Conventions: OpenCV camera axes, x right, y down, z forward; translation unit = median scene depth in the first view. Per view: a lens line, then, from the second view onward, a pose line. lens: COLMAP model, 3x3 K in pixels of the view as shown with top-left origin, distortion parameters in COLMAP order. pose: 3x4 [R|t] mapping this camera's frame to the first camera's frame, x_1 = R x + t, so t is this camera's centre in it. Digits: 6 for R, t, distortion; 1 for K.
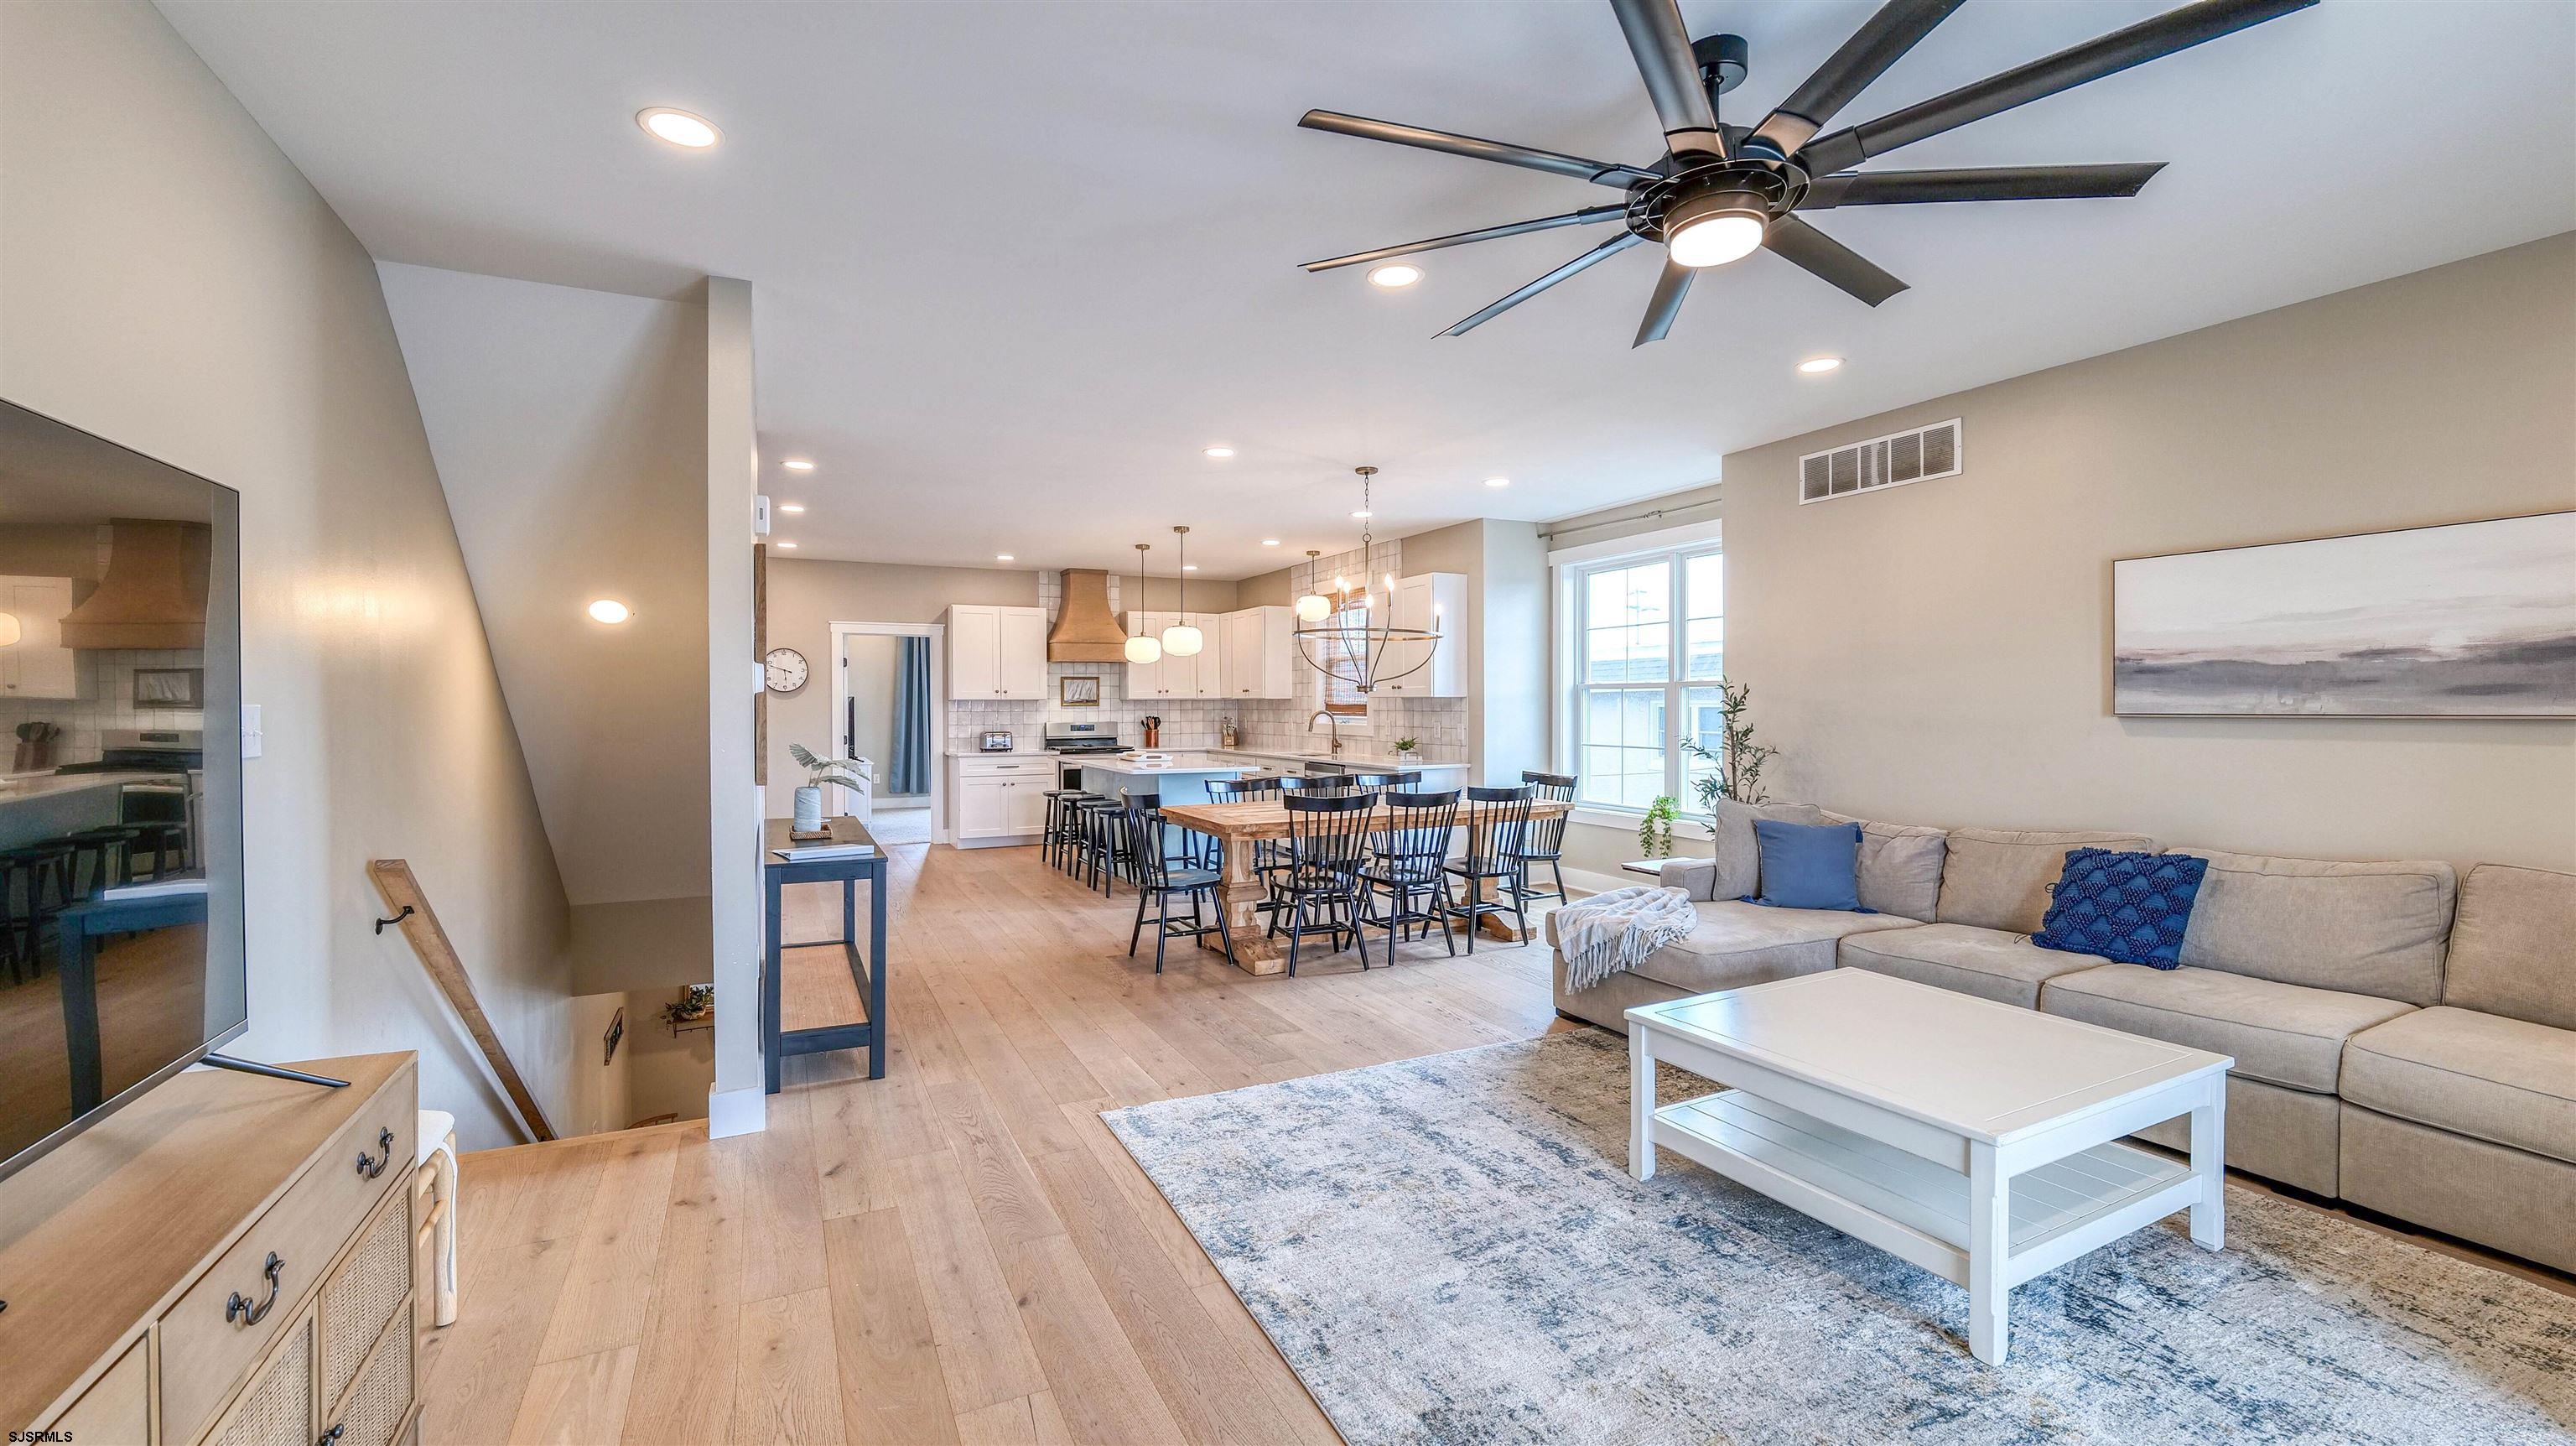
lens RADIAL K [[1045.4, 0, 1275.9], [0, 1045.4, 716.2], [0, 0, 1]] dist [-0.012617, 0.000284]
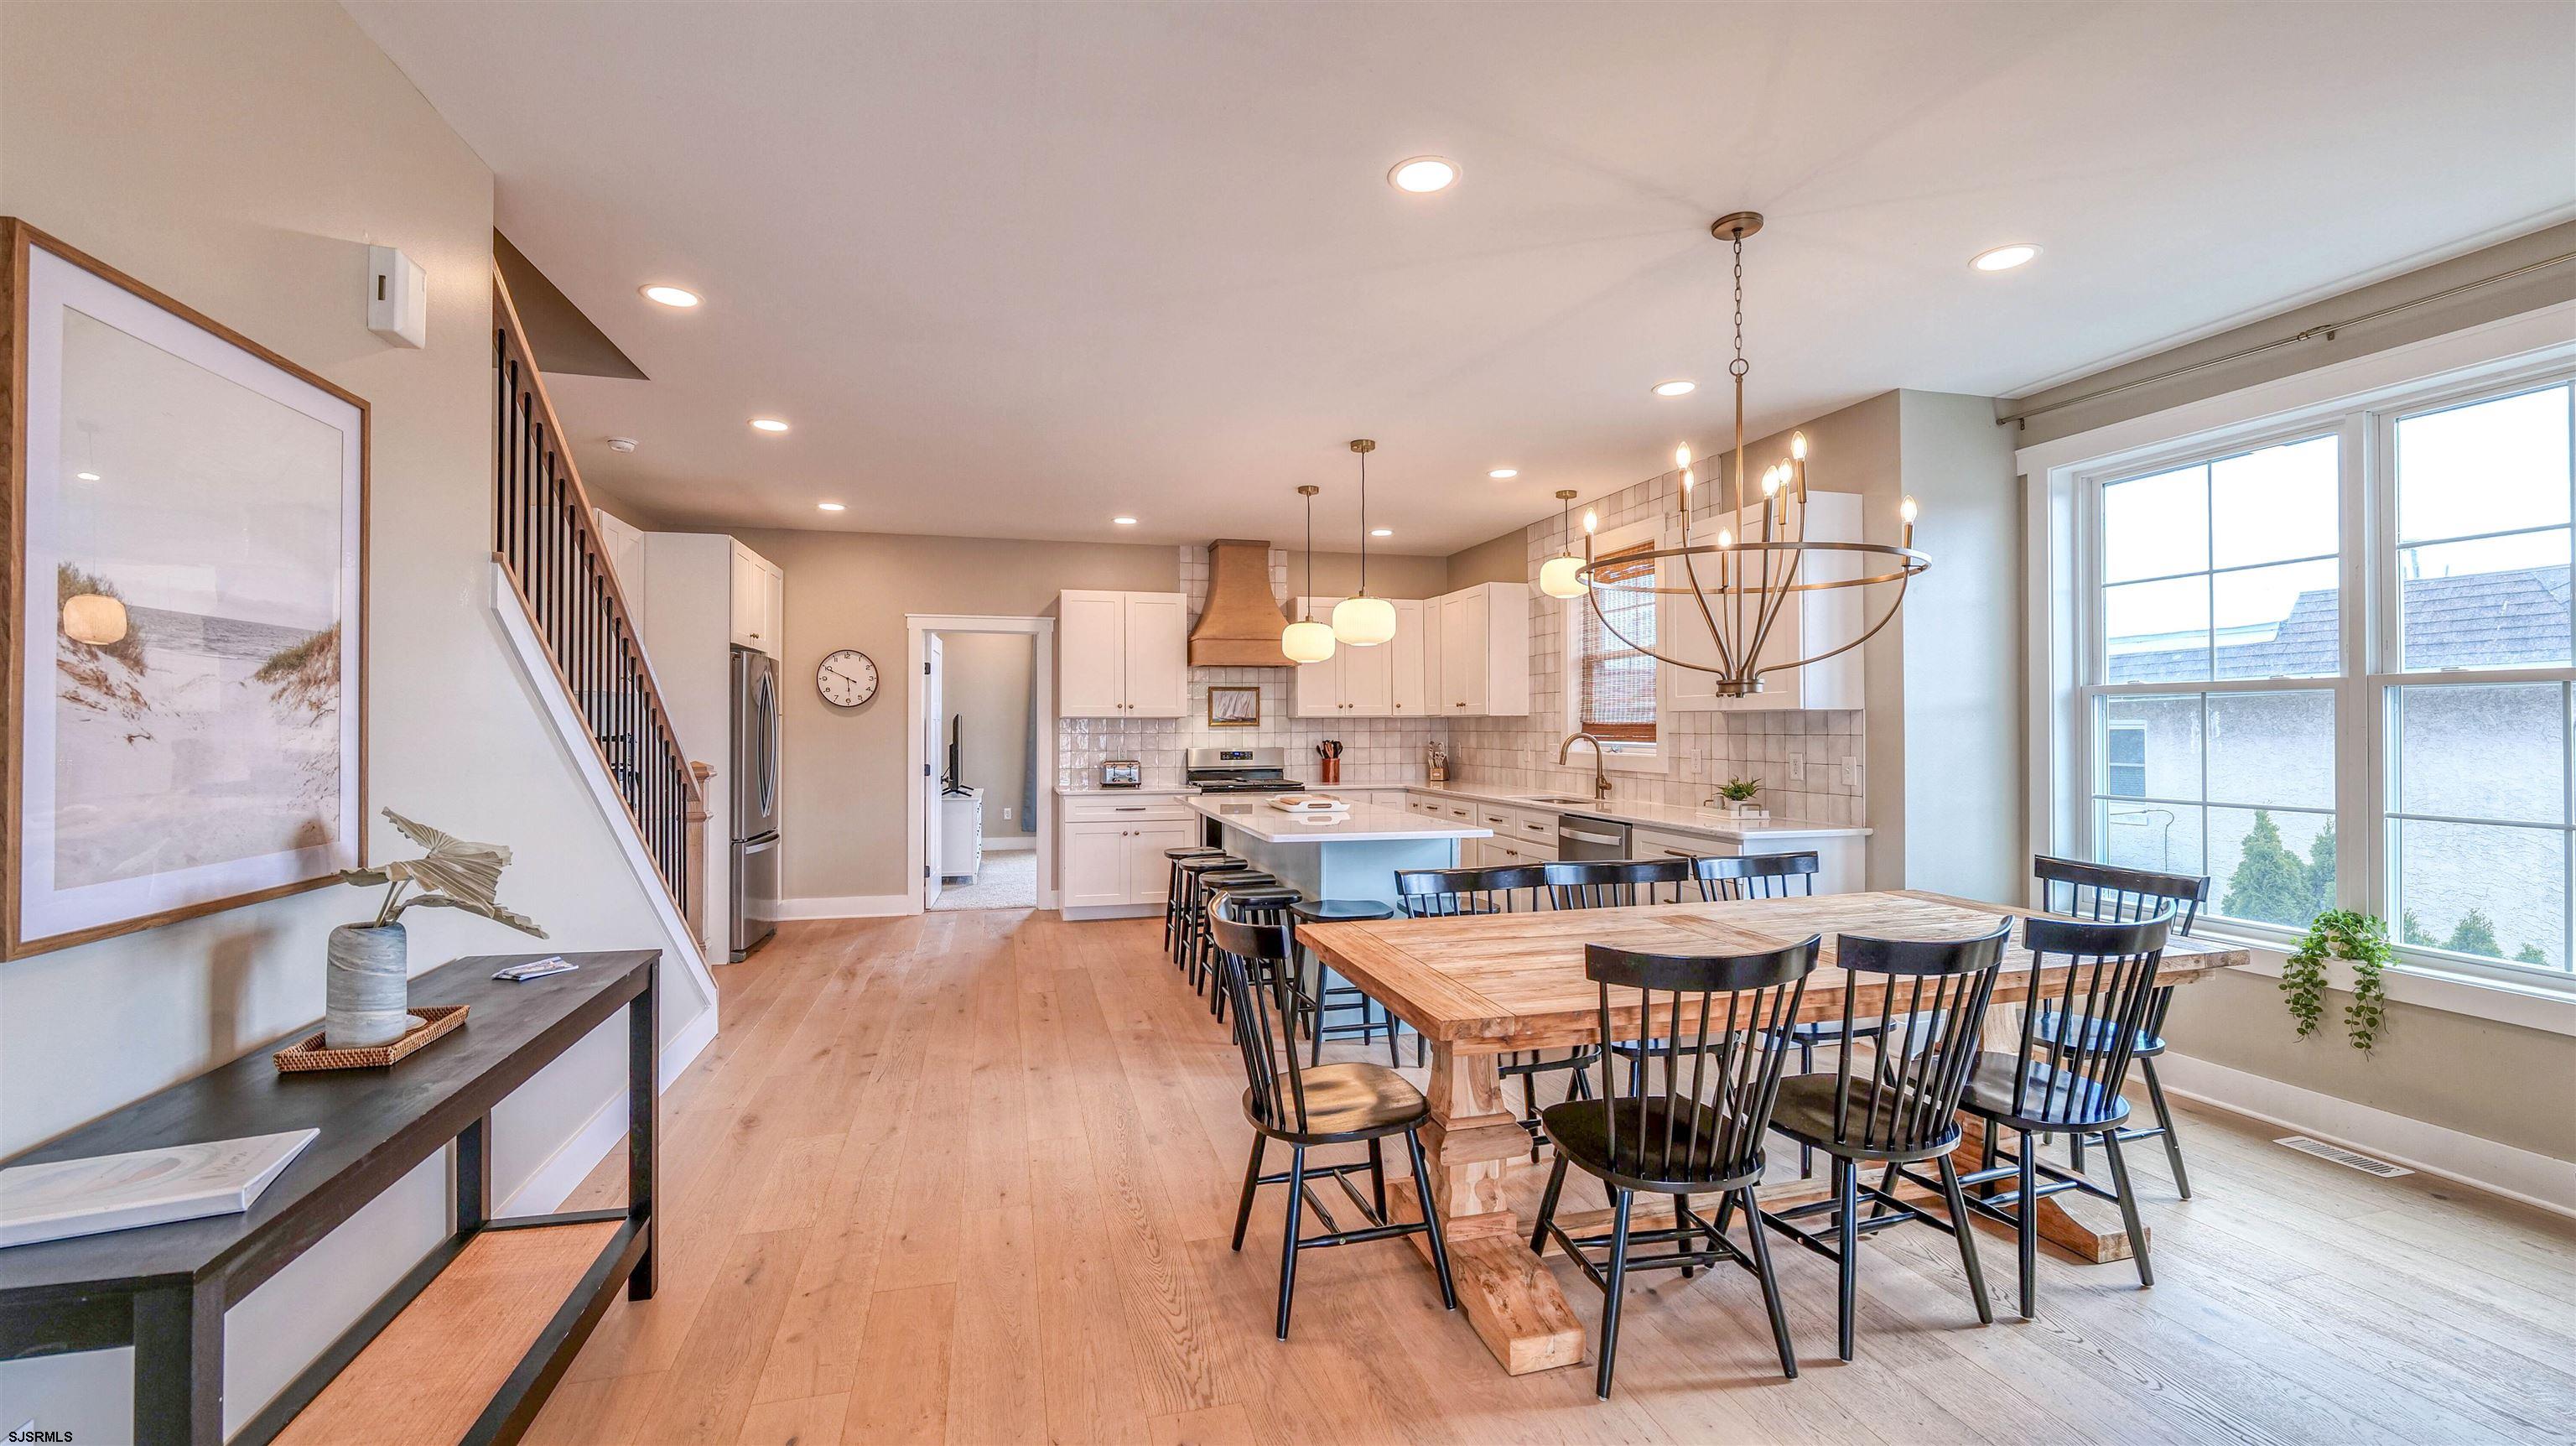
lens RADIAL K [[1045.4, 0, 1277.2], [0, 1045.4, 717.0], [0, 0, 1]] dist [-0.012617, 0.000284]
pose [[0.981505, -0.000468, -0.191438, -0.021129], [-0.003464, 0.999790, -0.020201, -0.002001], [0.191407, 0.020491, 0.981297, 0.386941]]
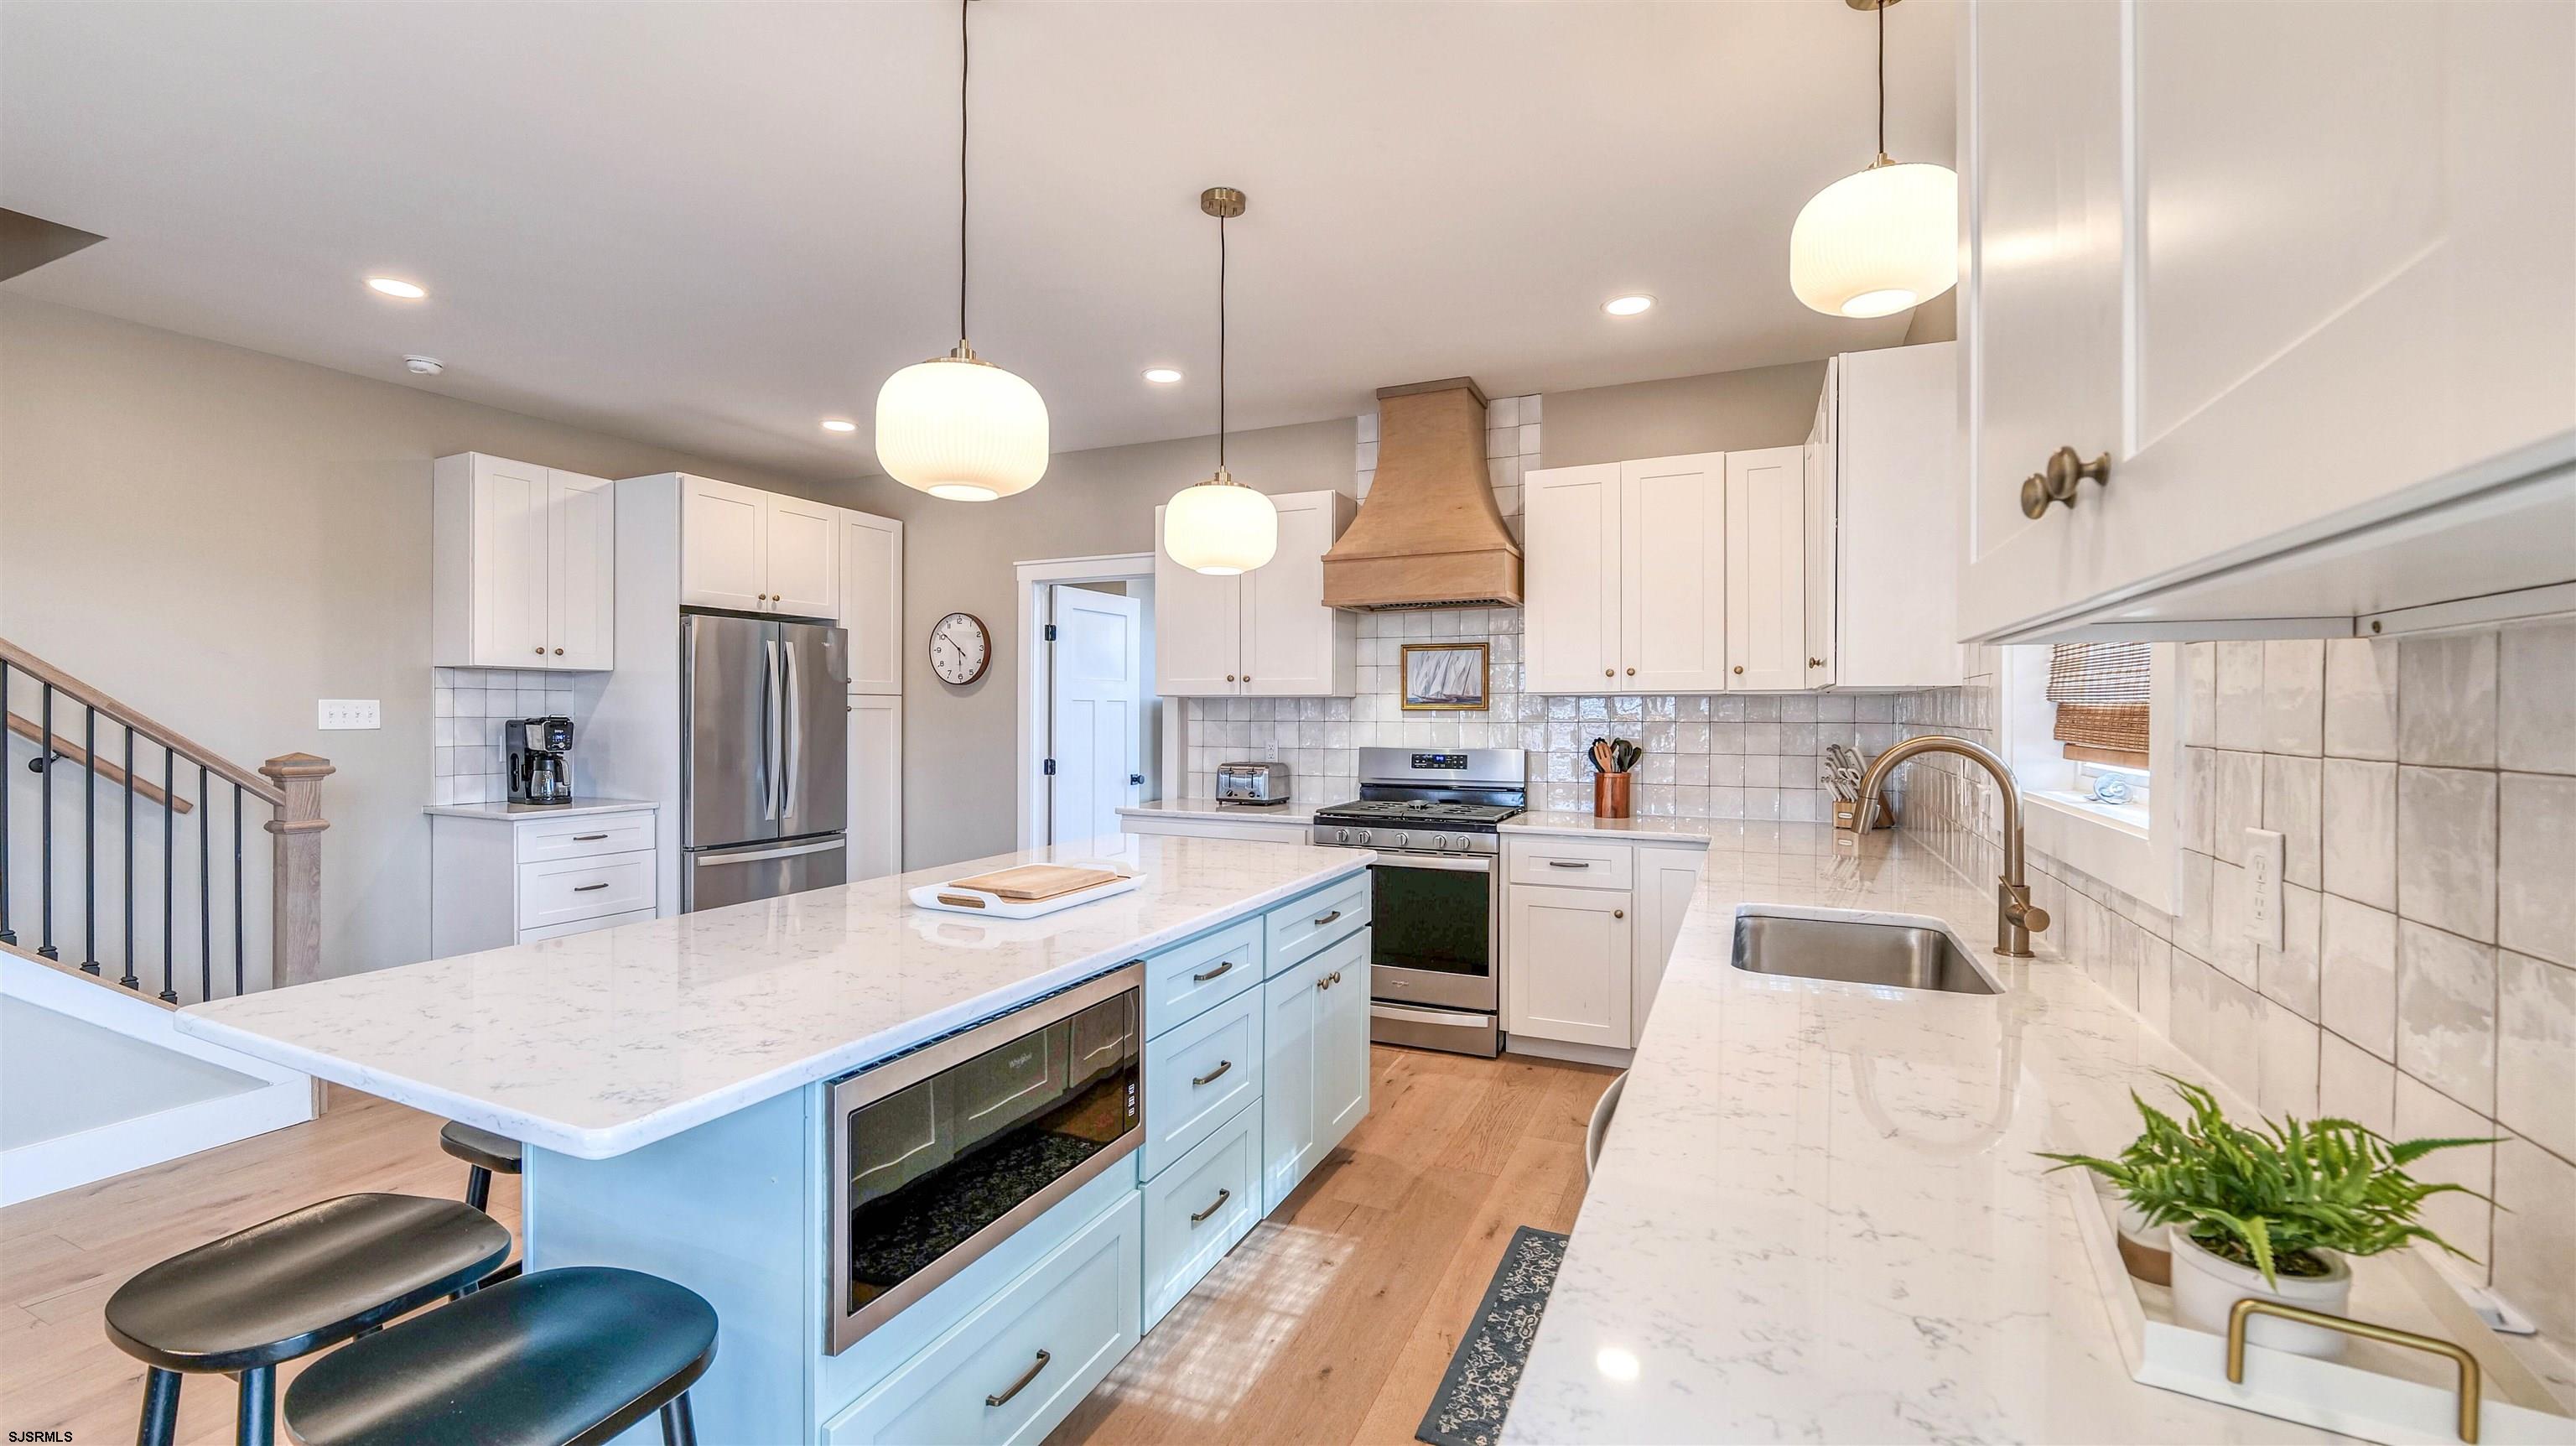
lens RADIAL K [[1045.4, 0, 1286.2], [0, 1045.4, 719.2], [0, 0, 1]] dist [-0.012617, 0.000284]
pose [[0.640378, 0.010865, -0.767983, 0.145136], [-0.015180, 0.999884, 0.001488, -0.008167], [0.767910, 0.010705, 0.640468, 0.938074]]
